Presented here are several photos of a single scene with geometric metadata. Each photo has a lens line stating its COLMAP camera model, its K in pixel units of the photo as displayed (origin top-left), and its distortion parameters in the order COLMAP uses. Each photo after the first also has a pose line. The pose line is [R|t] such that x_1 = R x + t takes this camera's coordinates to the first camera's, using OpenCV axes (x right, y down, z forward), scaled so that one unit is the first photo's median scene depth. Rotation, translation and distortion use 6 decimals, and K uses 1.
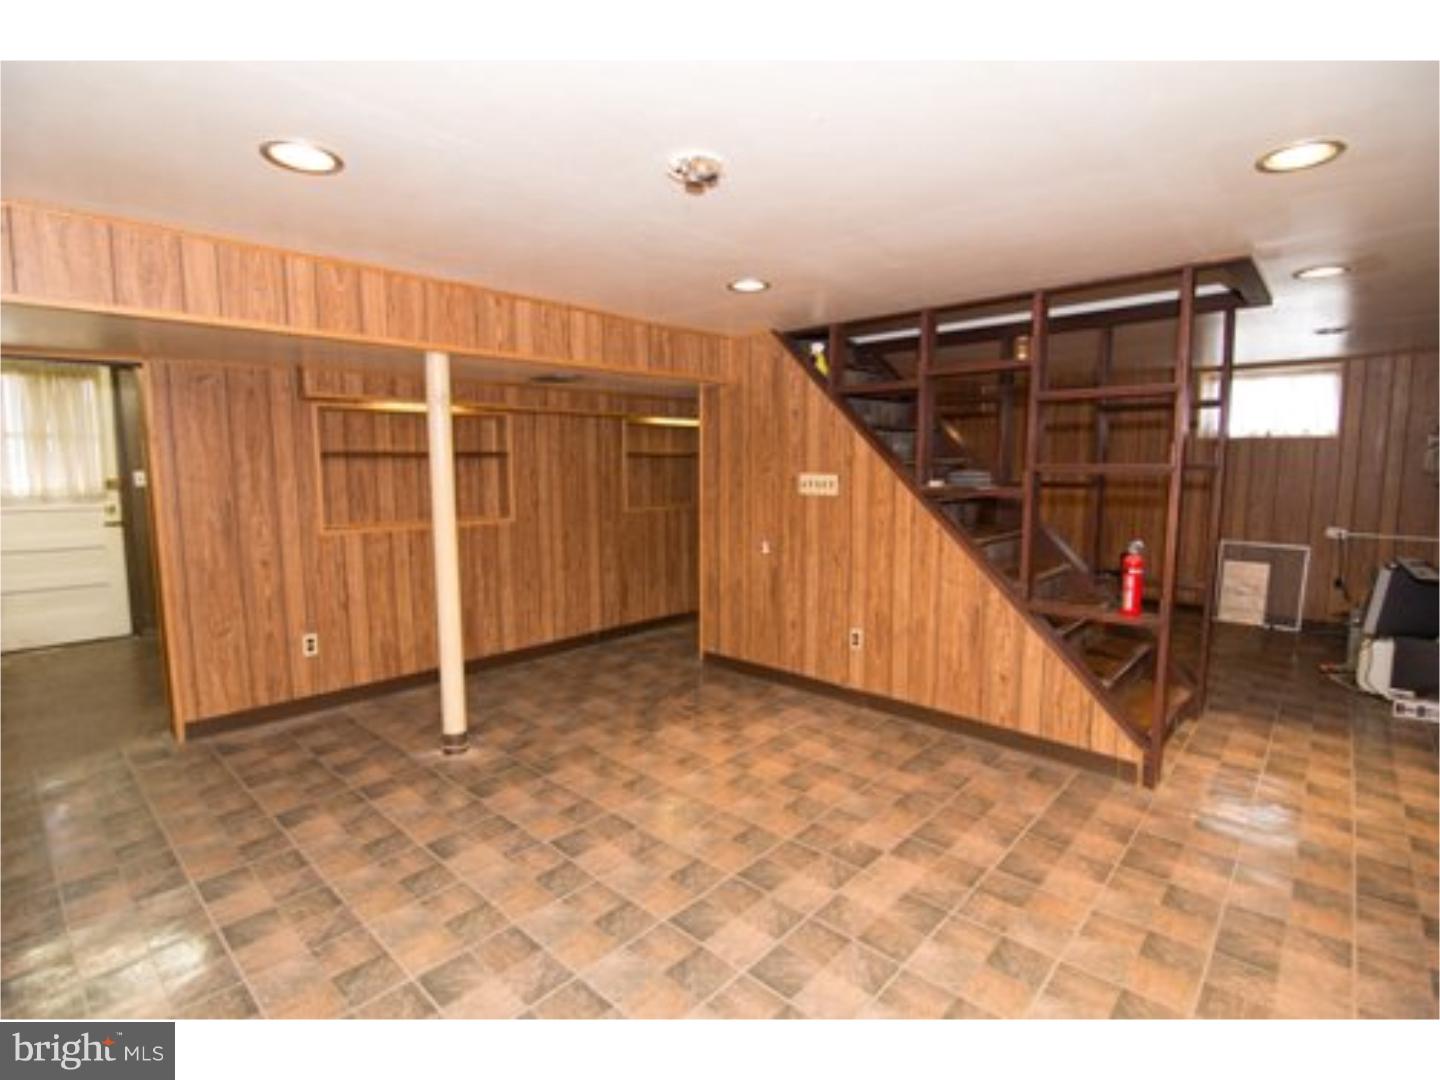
lens RADIAL K [[691.1, 0, 719.1], [0, 691.1, 539.2], [0, 0, 1]] dist [-0.014056, -0.000821]
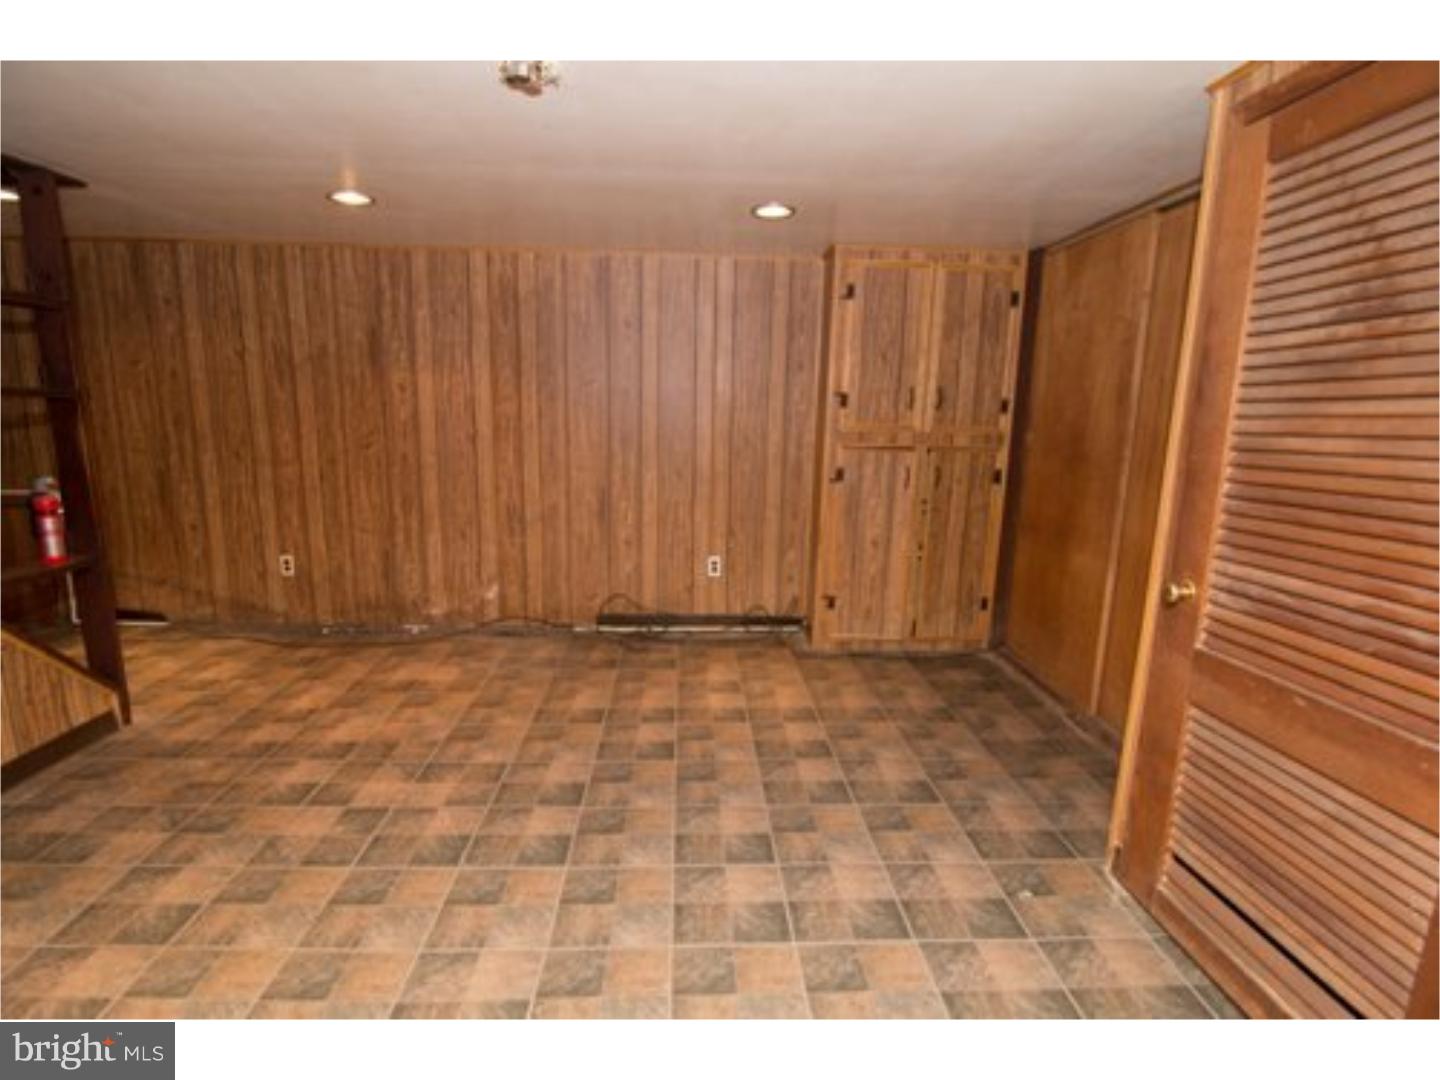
lens RADIAL K [[691.1, 0, 716.1], [0, 691.1, 539.9], [0, 0, 1]] dist [-0.014056, -0.000821]
pose [[-0.709065, -0.144533, 0.690171, -0.687416], [0.060078, 0.962827, 0.263354, -0.109694], [-0.702579, 0.228200, -0.674024, 1.155300]]
